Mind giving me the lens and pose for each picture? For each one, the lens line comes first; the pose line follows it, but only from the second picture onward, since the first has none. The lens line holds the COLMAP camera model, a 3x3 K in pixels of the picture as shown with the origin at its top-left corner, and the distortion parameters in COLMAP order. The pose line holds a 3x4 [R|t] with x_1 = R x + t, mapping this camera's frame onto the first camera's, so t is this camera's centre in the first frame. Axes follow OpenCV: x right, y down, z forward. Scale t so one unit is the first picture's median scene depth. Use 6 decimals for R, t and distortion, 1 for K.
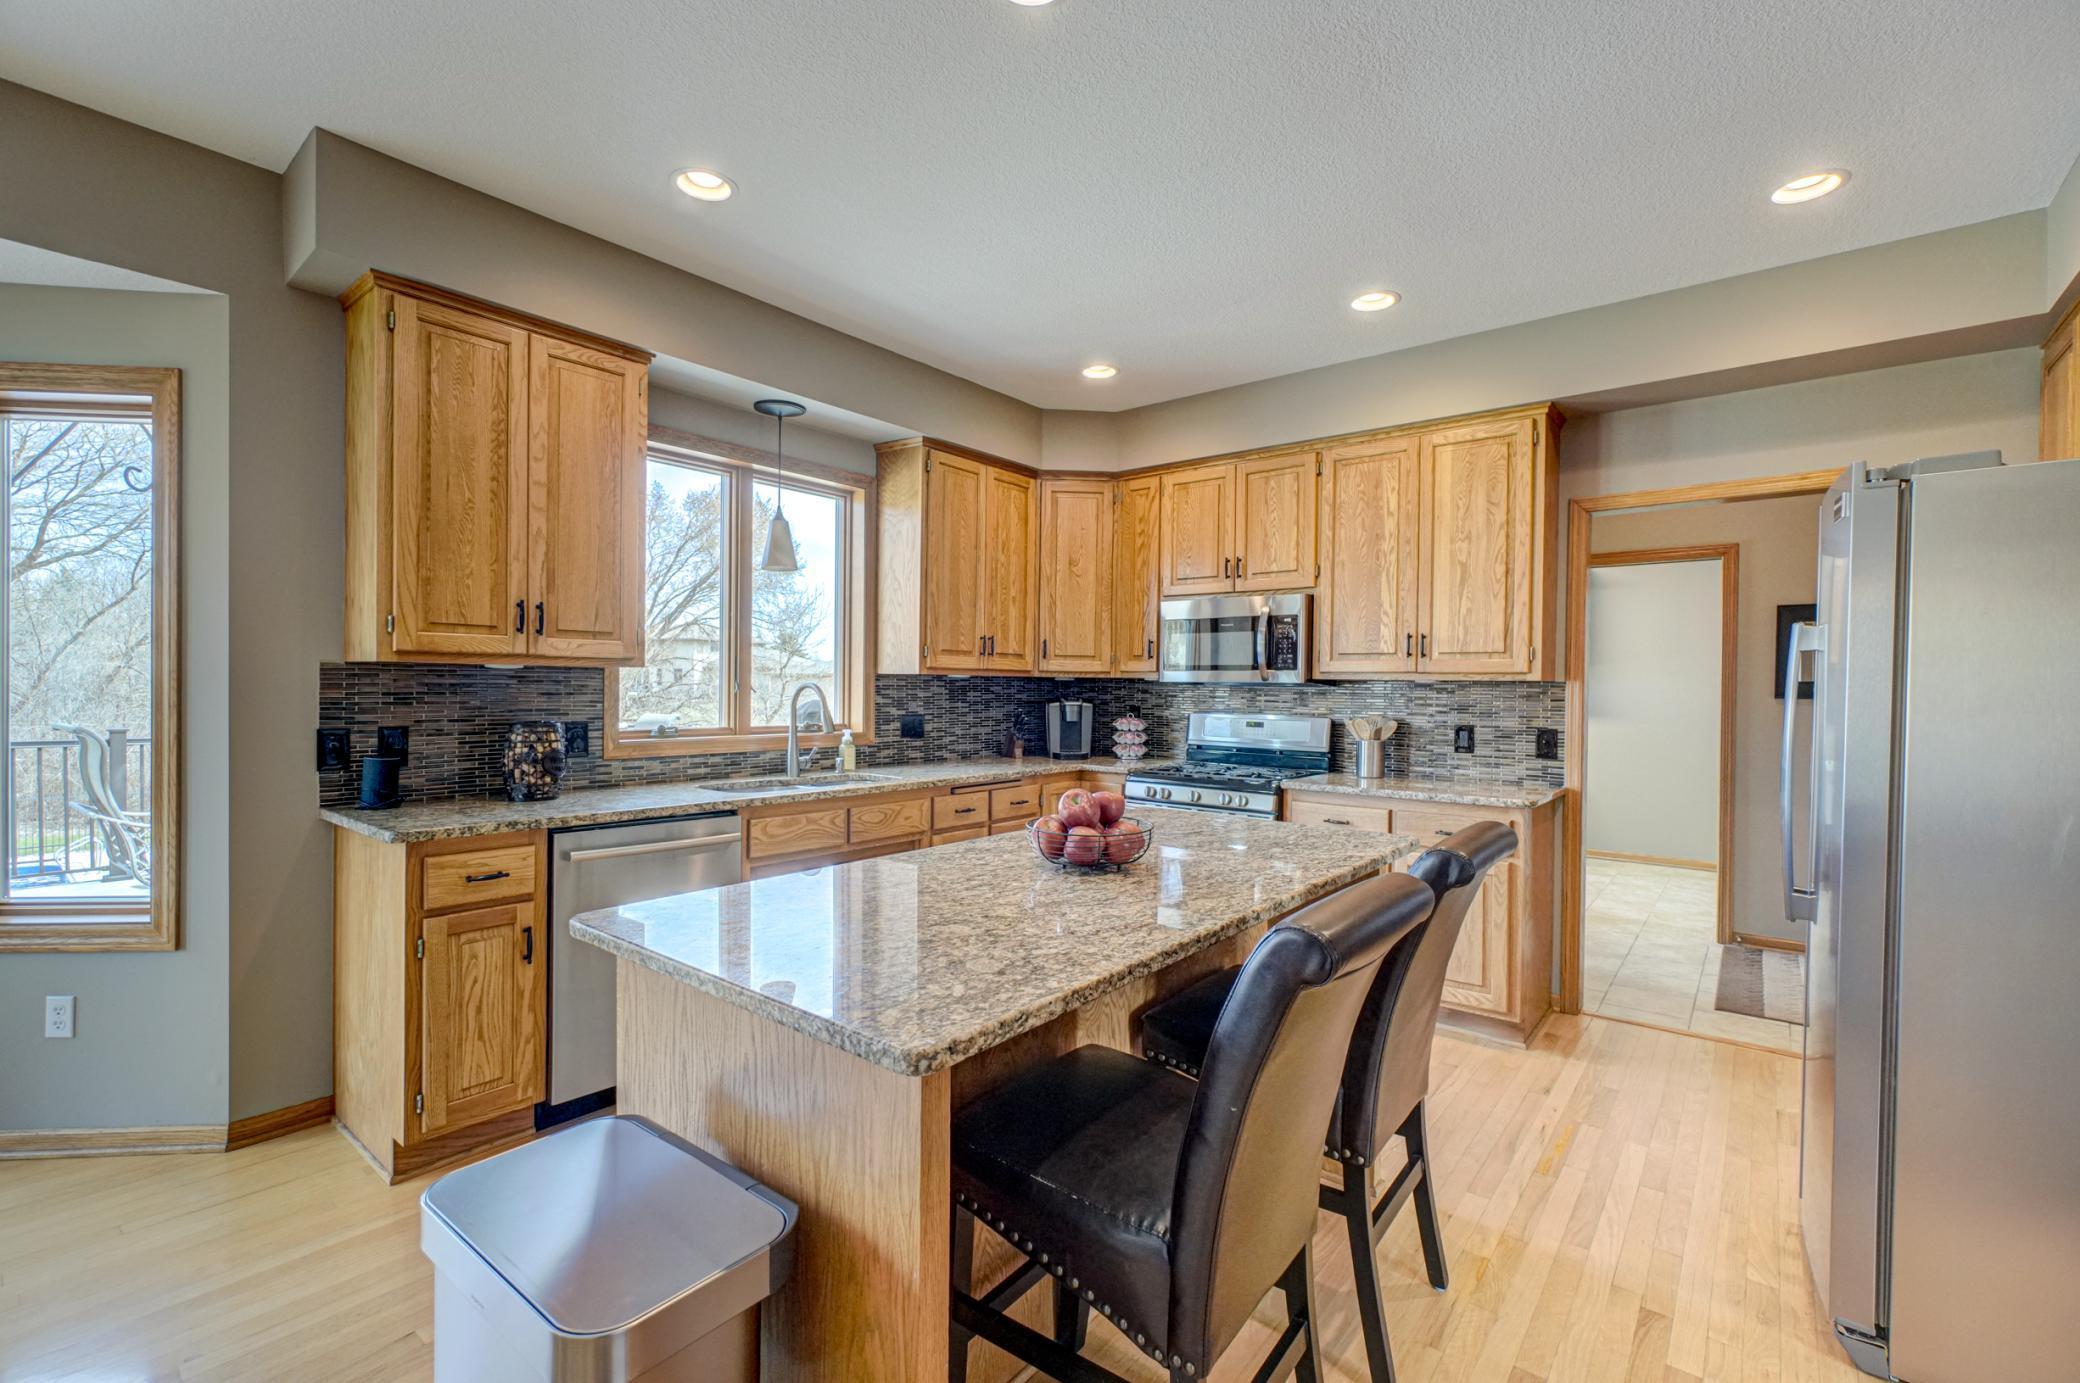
lens RADIAL K [[893.0, 0, 1037.9], [0, 893.0, 694.6], [0, 0, 1]] dist [-0.004985, 0.001798]
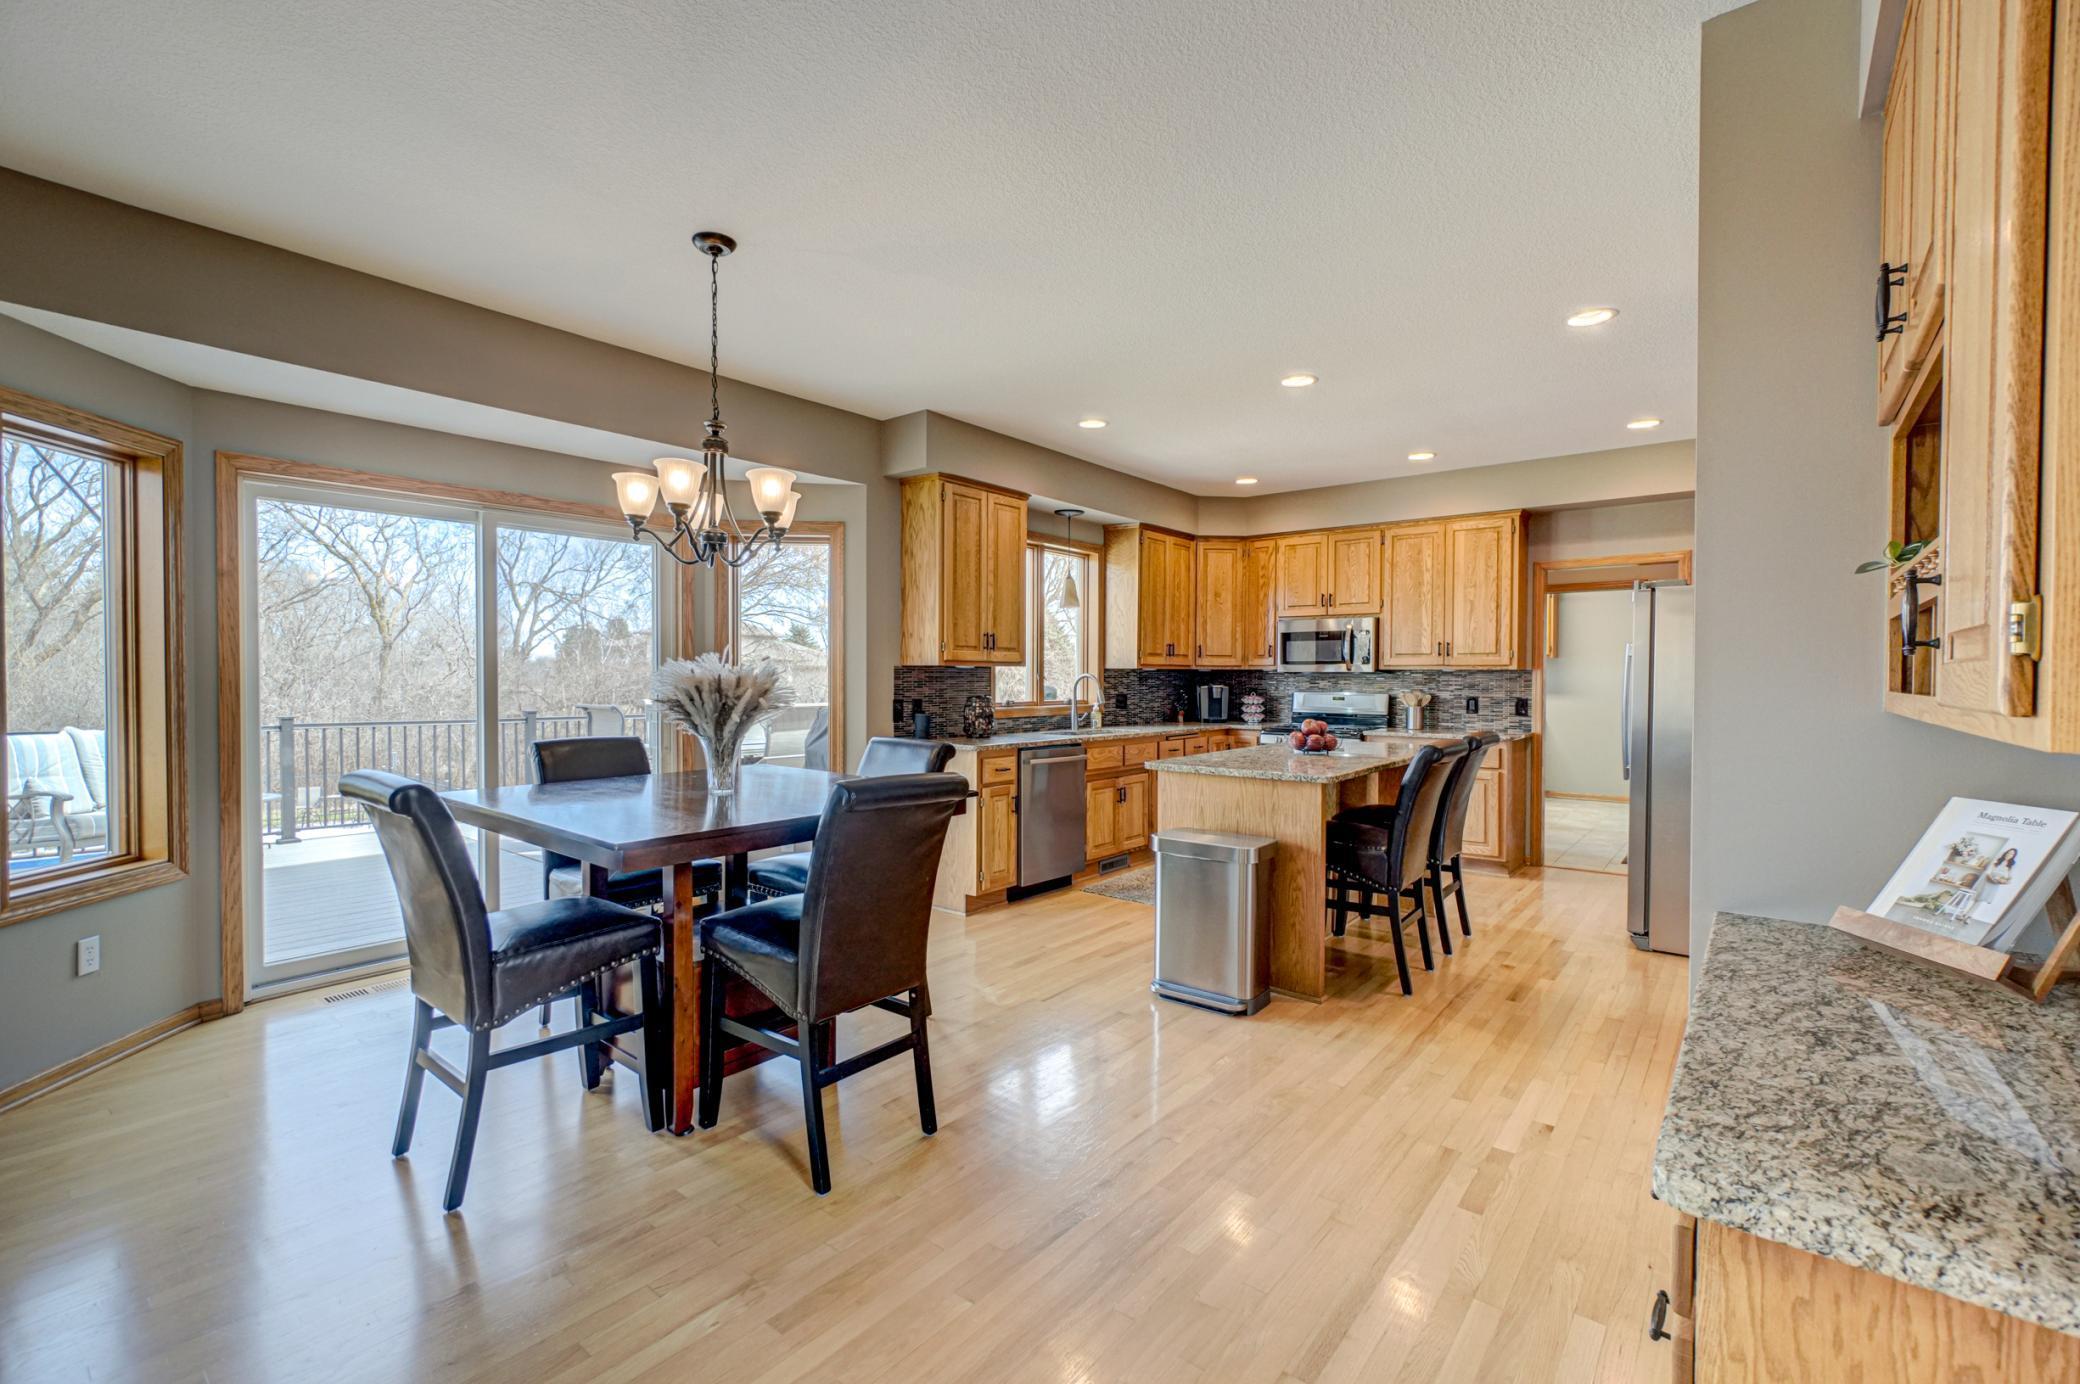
lens RADIAL K [[893.0, 0, 1041.4], [0, 893.0, 691.6], [0, 0, 1]] dist [-0.004985, 0.001798]
pose [[0.999944, -0.008360, 0.006448, -0.327979], [0.008311, 0.999936, 0.007710, 0.005392], [-0.006512, -0.007656, 0.999949, -0.642068]]
